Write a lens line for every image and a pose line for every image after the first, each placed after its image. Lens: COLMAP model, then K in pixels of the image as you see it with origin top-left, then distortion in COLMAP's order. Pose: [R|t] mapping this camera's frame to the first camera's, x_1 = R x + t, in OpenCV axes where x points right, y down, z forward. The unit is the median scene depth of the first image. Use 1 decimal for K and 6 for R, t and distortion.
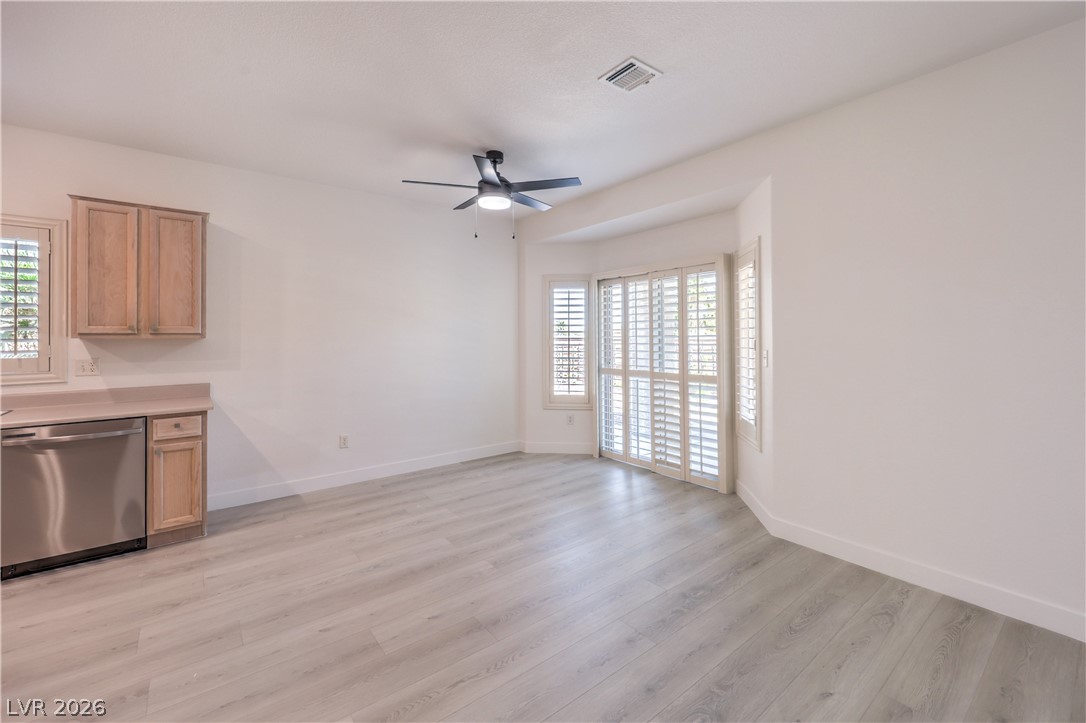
lens RADIAL K [[449.8, 0, 564.6], [0, 449.8, 336.3], [0, 0, 1]] dist [0.001896, -0.000260]
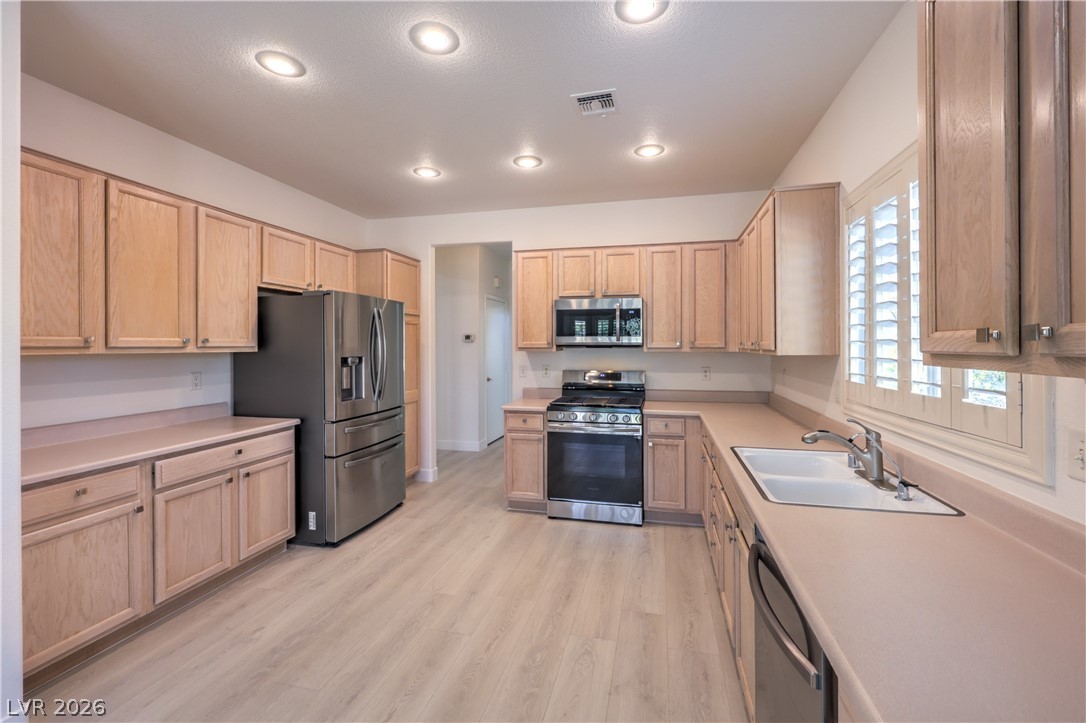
lens RADIAL K [[449.8, 0, 559.3], [0, 449.8, 345.3], [0, 0, 1]] dist [0.001896, -0.000260]
pose [[-0.787655, 0.006370, -0.616084, -0.550955], [0.007161, 0.999974, 0.001184, -0.013774], [0.616076, -0.003479, -0.787679, 0.997949]]
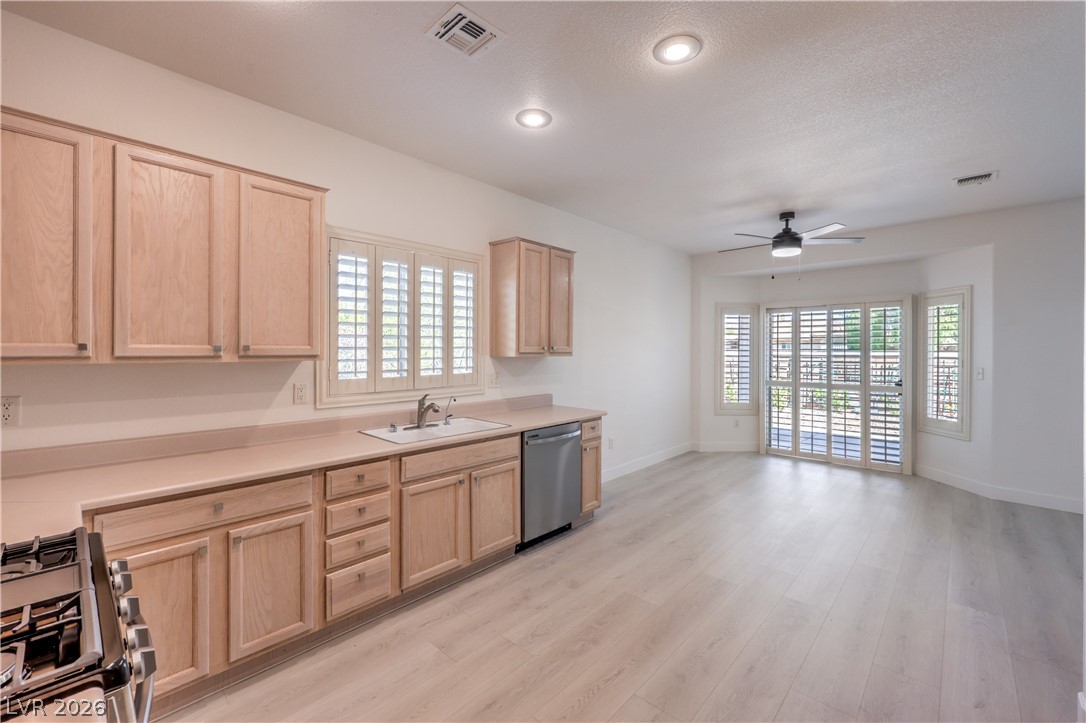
lens RADIAL K [[449.8, 0, 554.5], [0, 449.8, 350.0], [0, 0, 1]] dist [0.001896, -0.000260]
pose [[0.988807, 0.007727, 0.149003, -1.054859], [-0.008242, 0.999962, 0.002845, -0.016057], [-0.148975, -0.004042, 0.988833, -0.181949]]
